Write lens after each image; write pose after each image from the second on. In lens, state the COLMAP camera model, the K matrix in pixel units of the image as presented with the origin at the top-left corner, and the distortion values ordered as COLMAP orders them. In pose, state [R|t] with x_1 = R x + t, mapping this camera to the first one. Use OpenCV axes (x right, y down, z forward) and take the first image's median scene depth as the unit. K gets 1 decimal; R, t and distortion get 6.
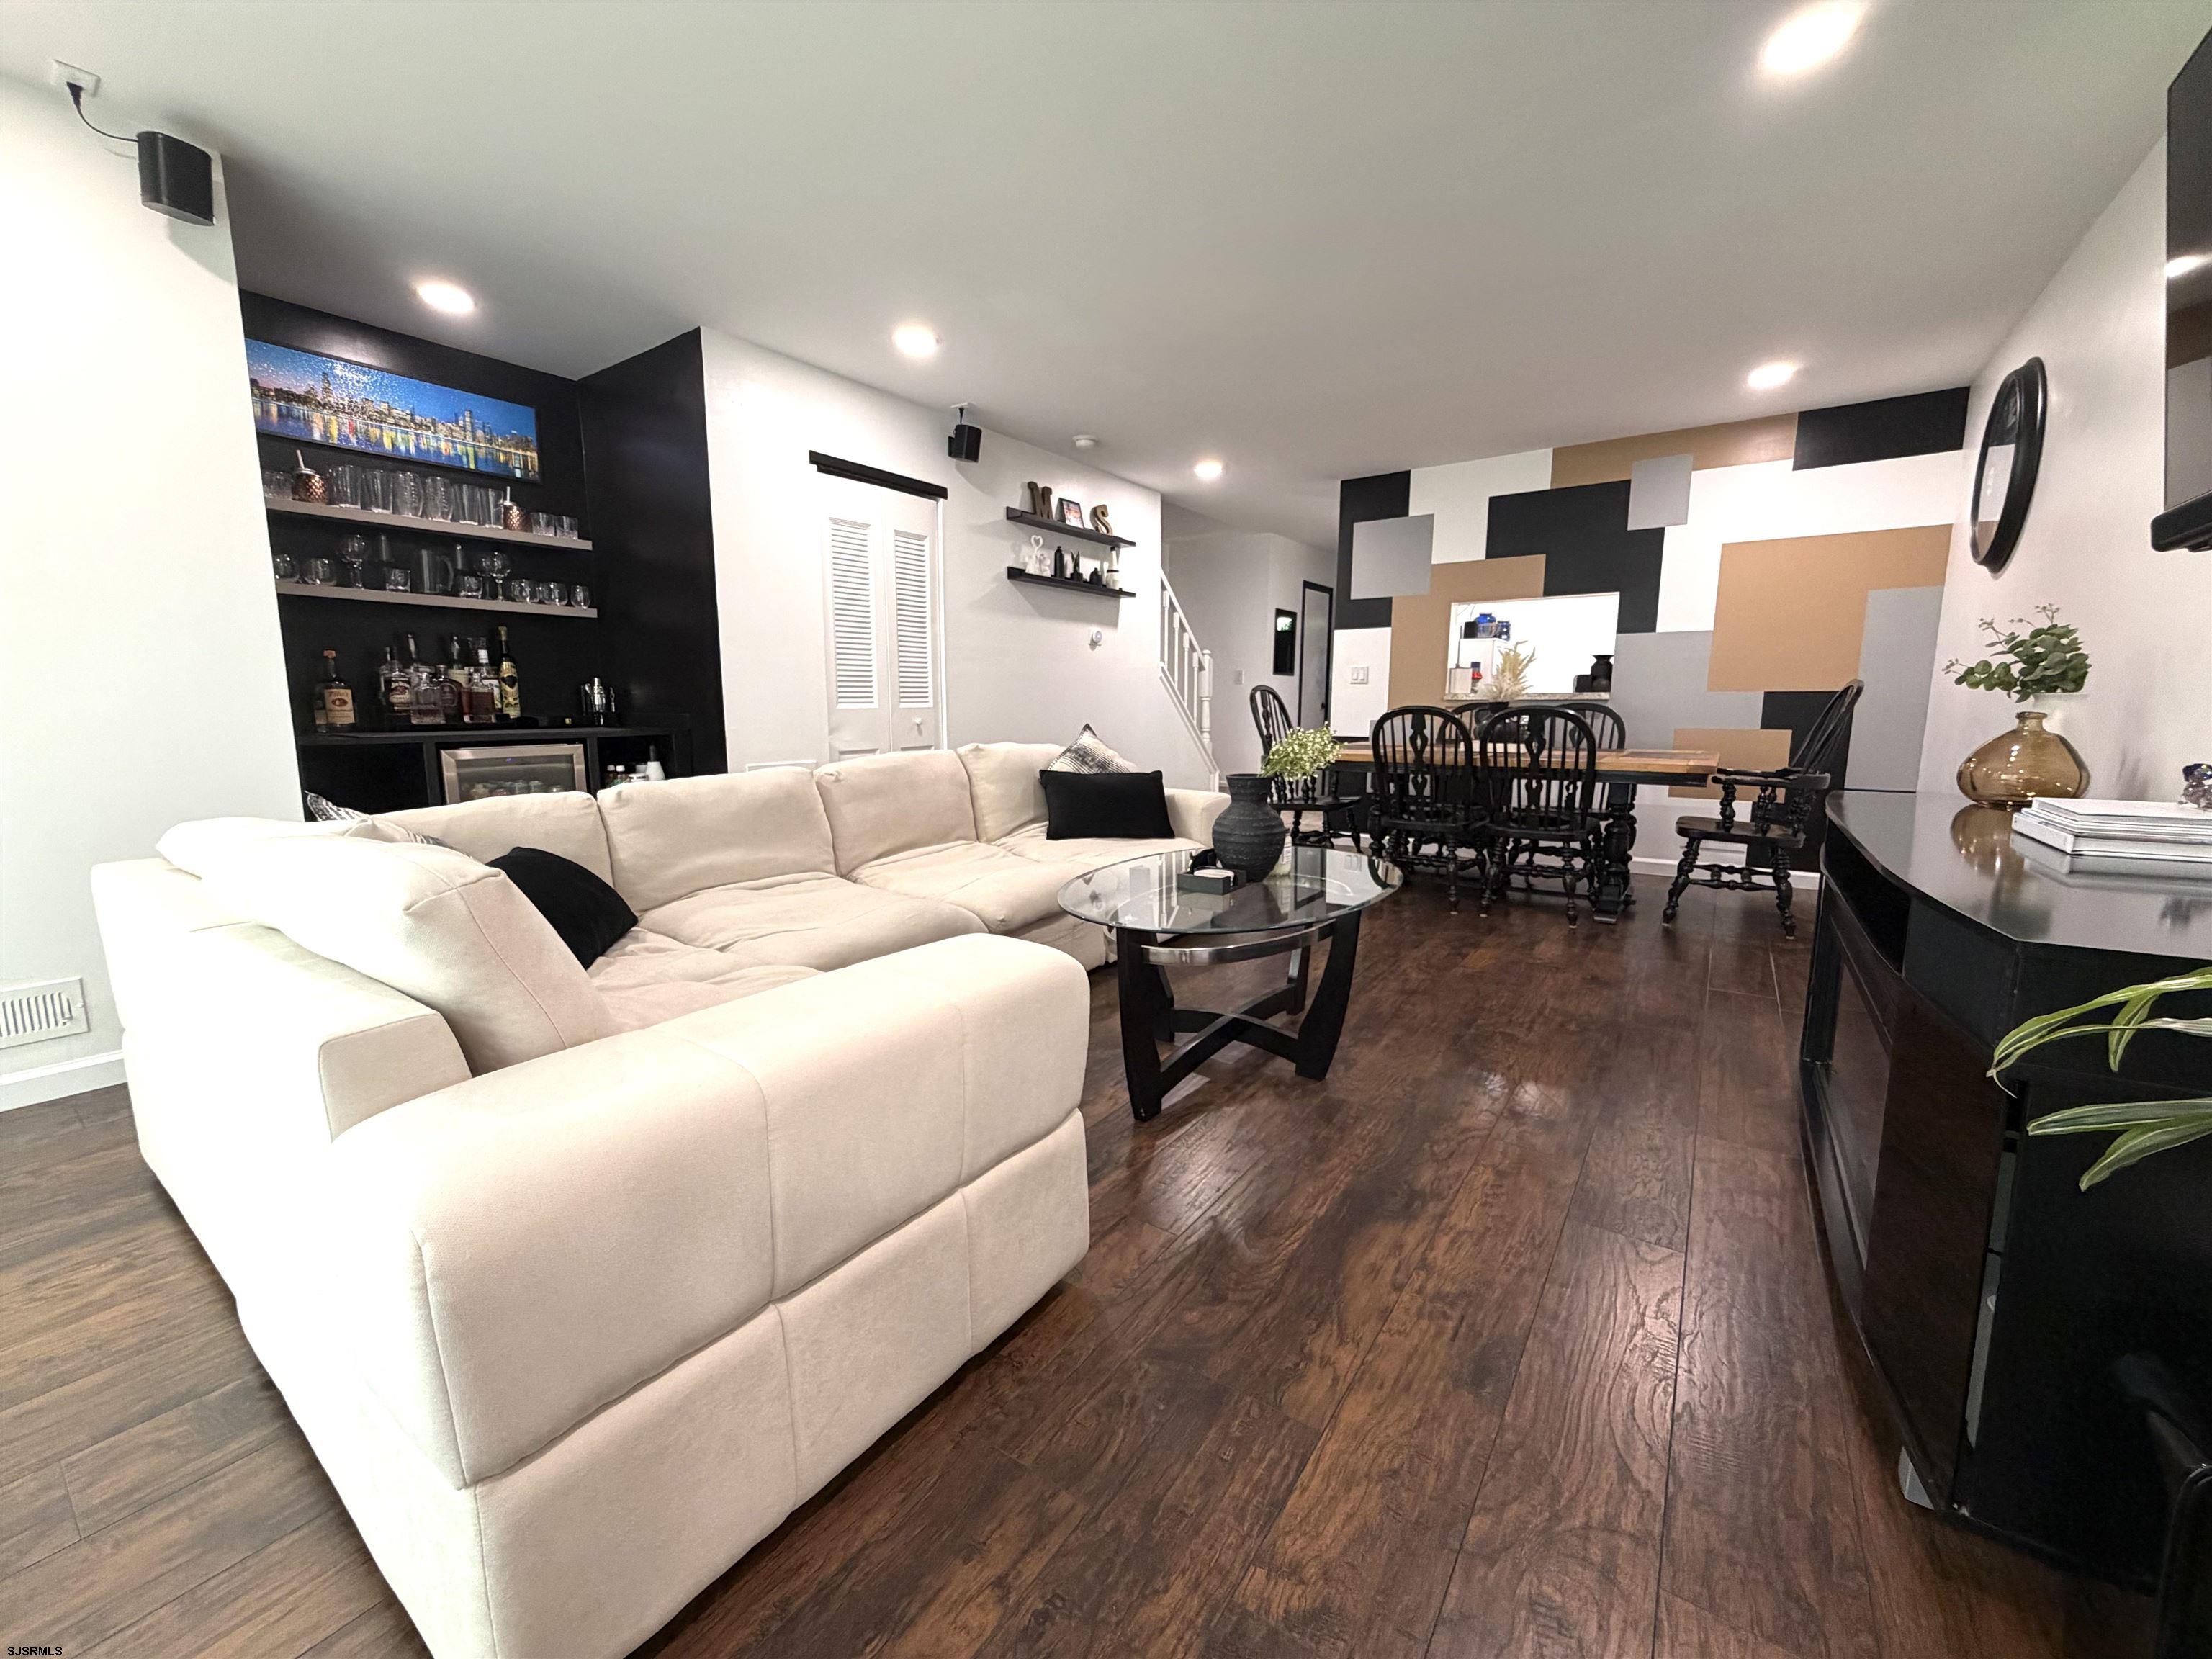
lens RADIAL K [[881.9, 0, 1103.9], [0, 881.9, 826.7], [0, 0, 1]] dist [0.001939, 0.000019]
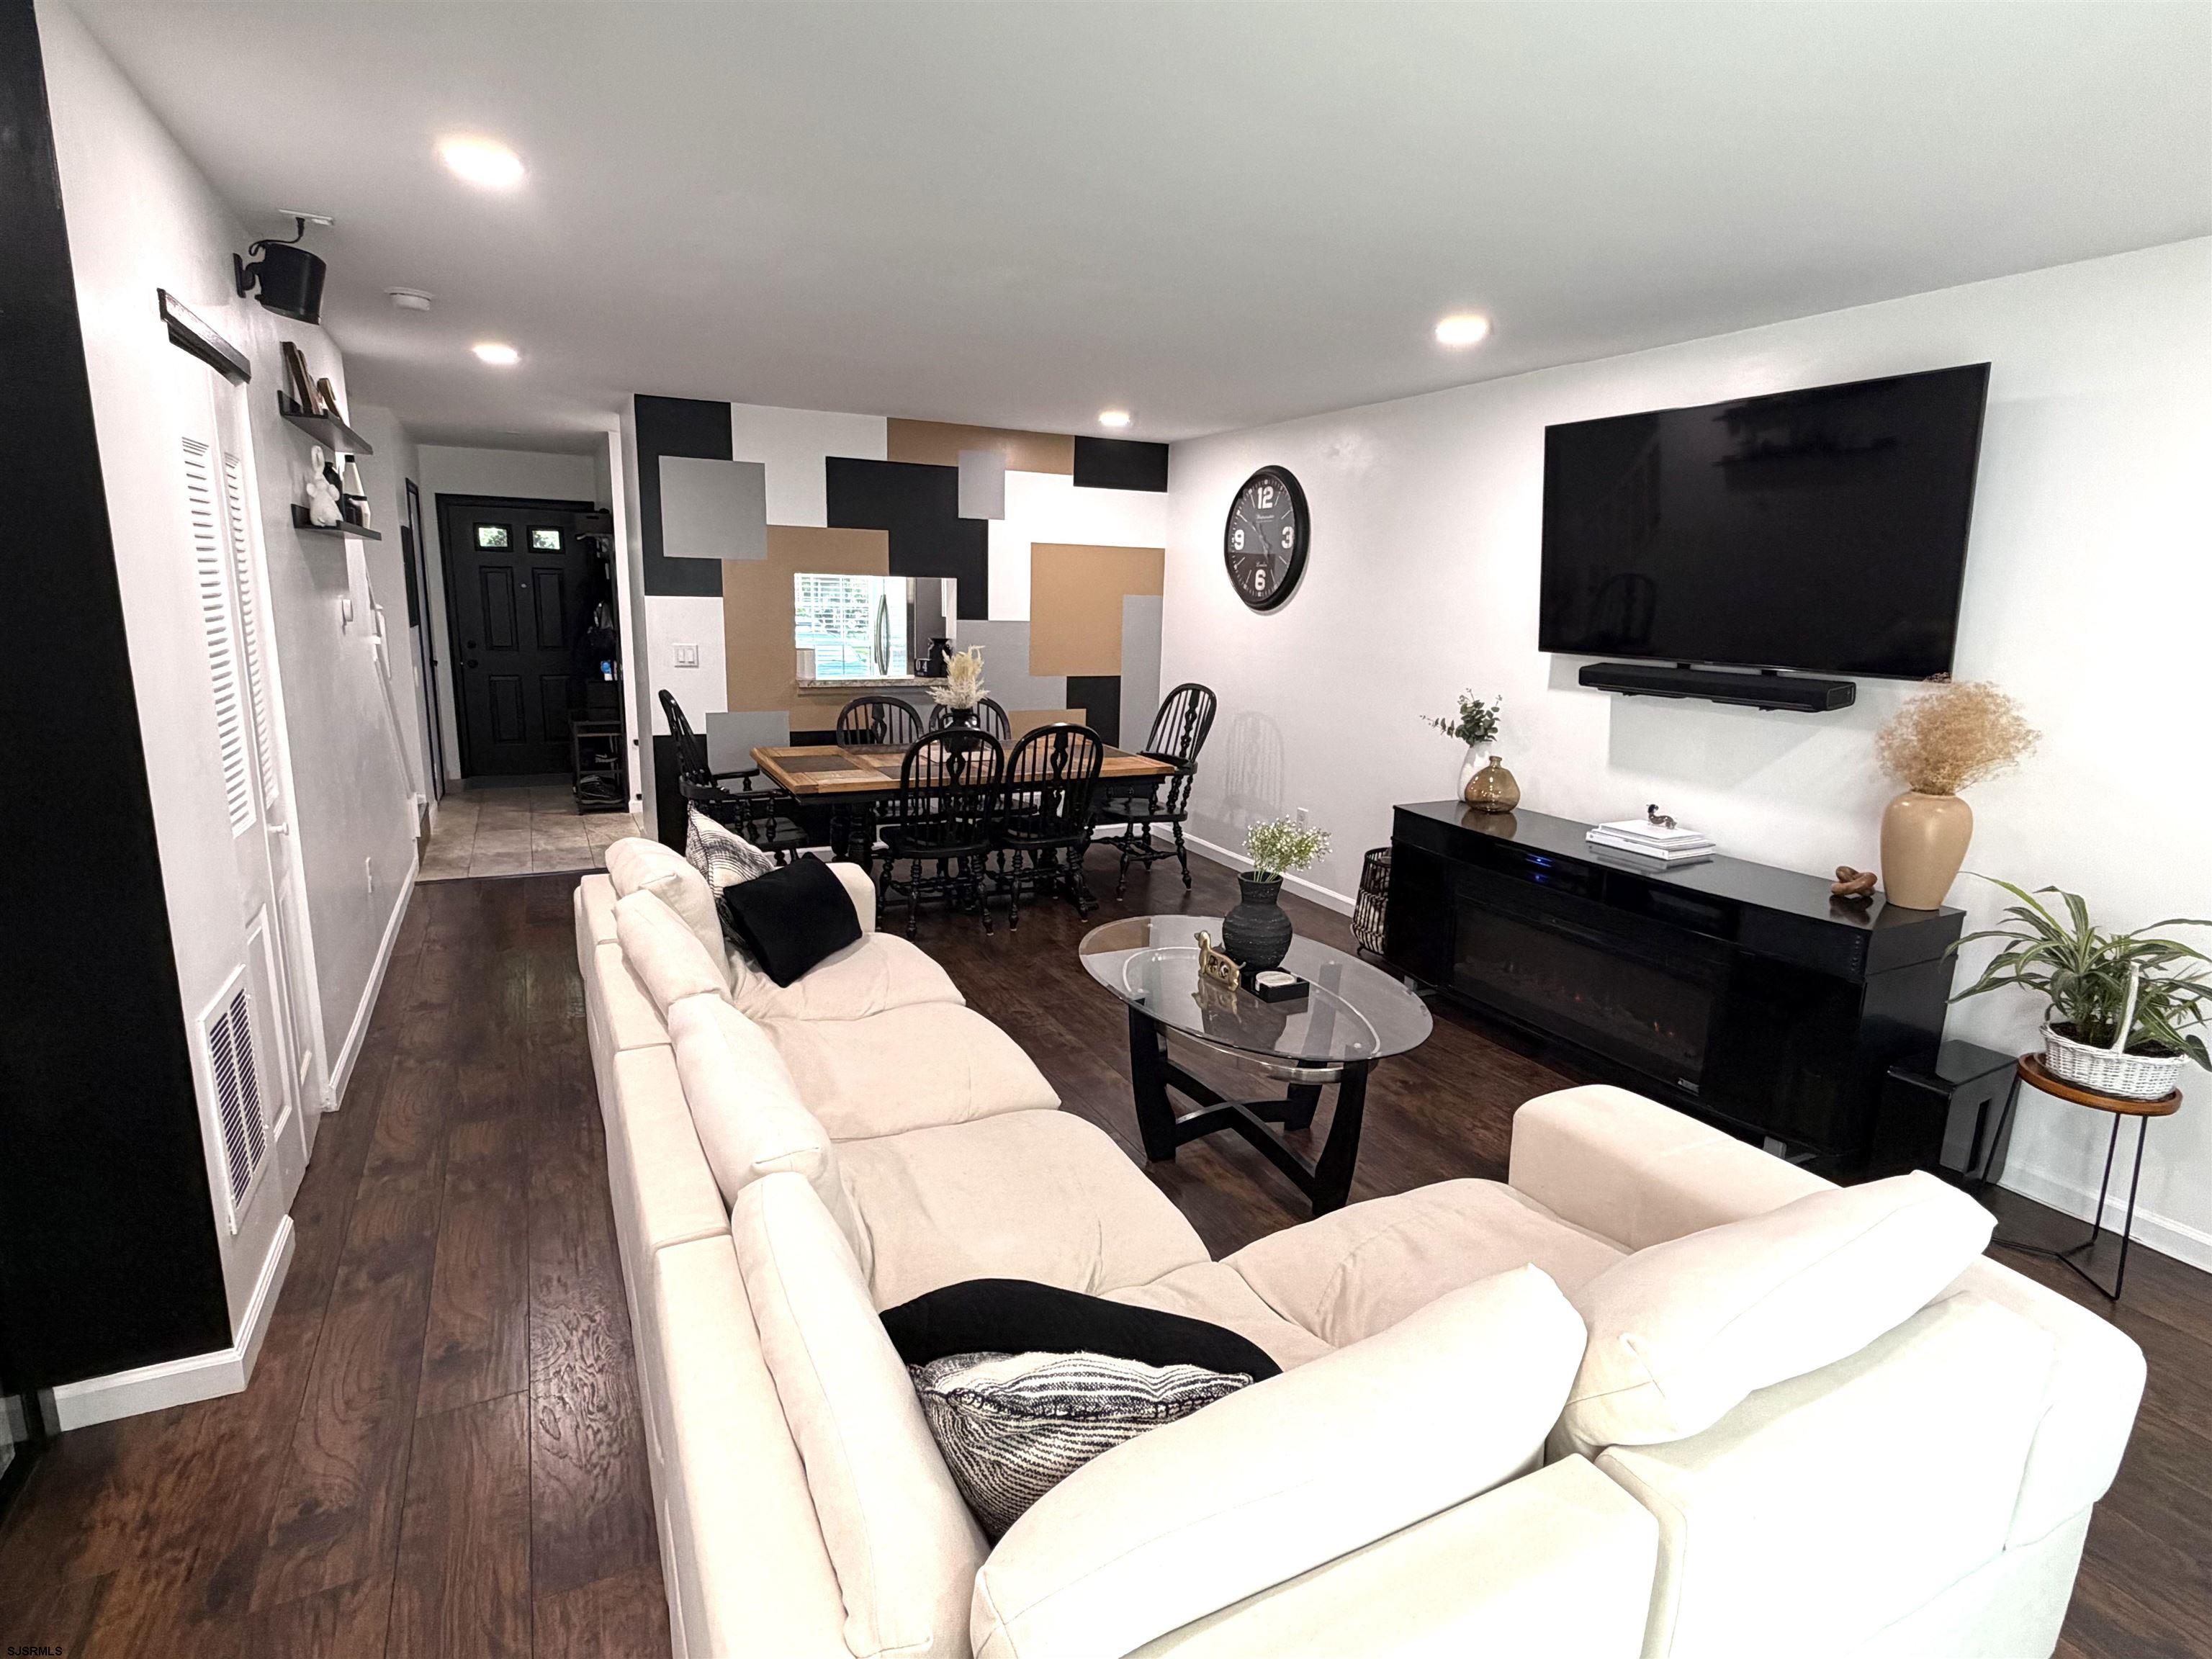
lens RADIAL K [[1113.5, 0, 1106.3], [0, 1113.5, 825.4], [0, 0, 1]] dist [-0.000526, -0.000373]
pose [[0.472377, -0.166361, 0.865554, -0.491676], [0.097217, 0.985868, 0.136429, -0.146918], [-0.876019, 0.019700, 0.481875, 0.246966]]
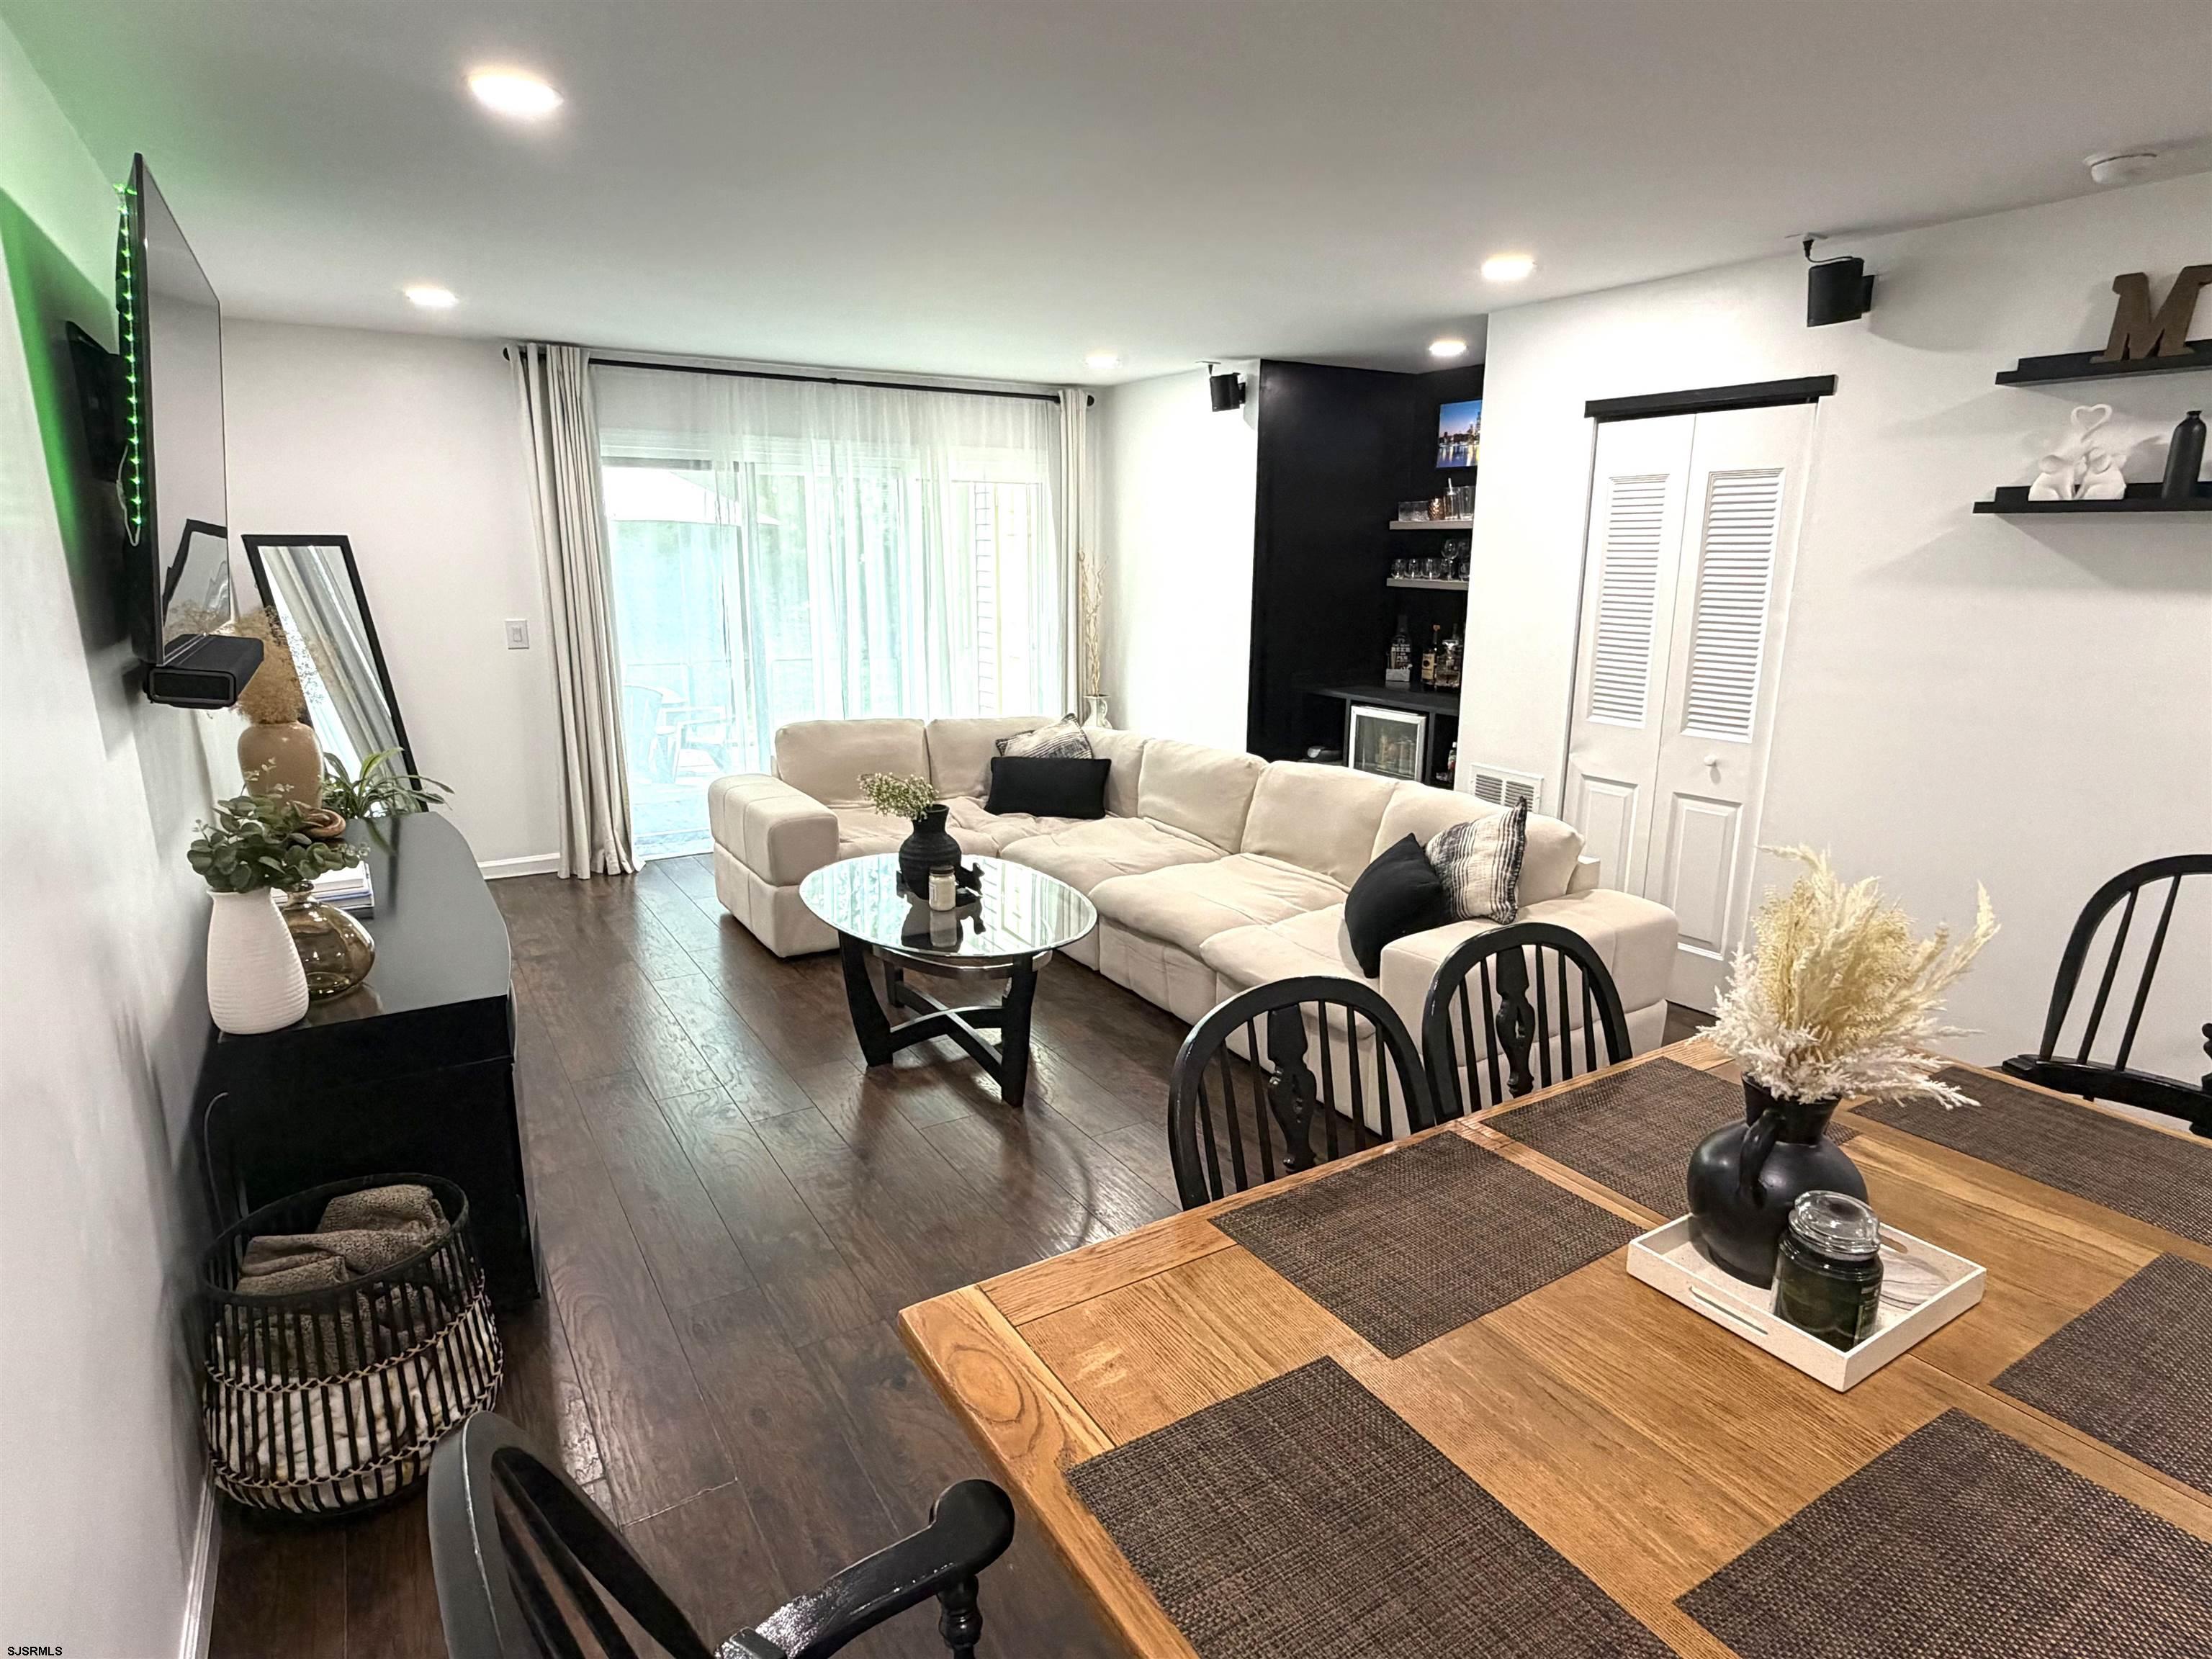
lens RADIAL K [[1211.8, 0, 1108.3], [0, 1211.8, 827.6], [0, 0, 1]] dist [0.002051, 0.000780]
pose [[-0.402487, 0.210534, -0.890887, 0.706293], [-0.132123, 0.949645, 0.284110, -0.242137], [0.905841, 0.232058, -0.354403, 0.836816]]
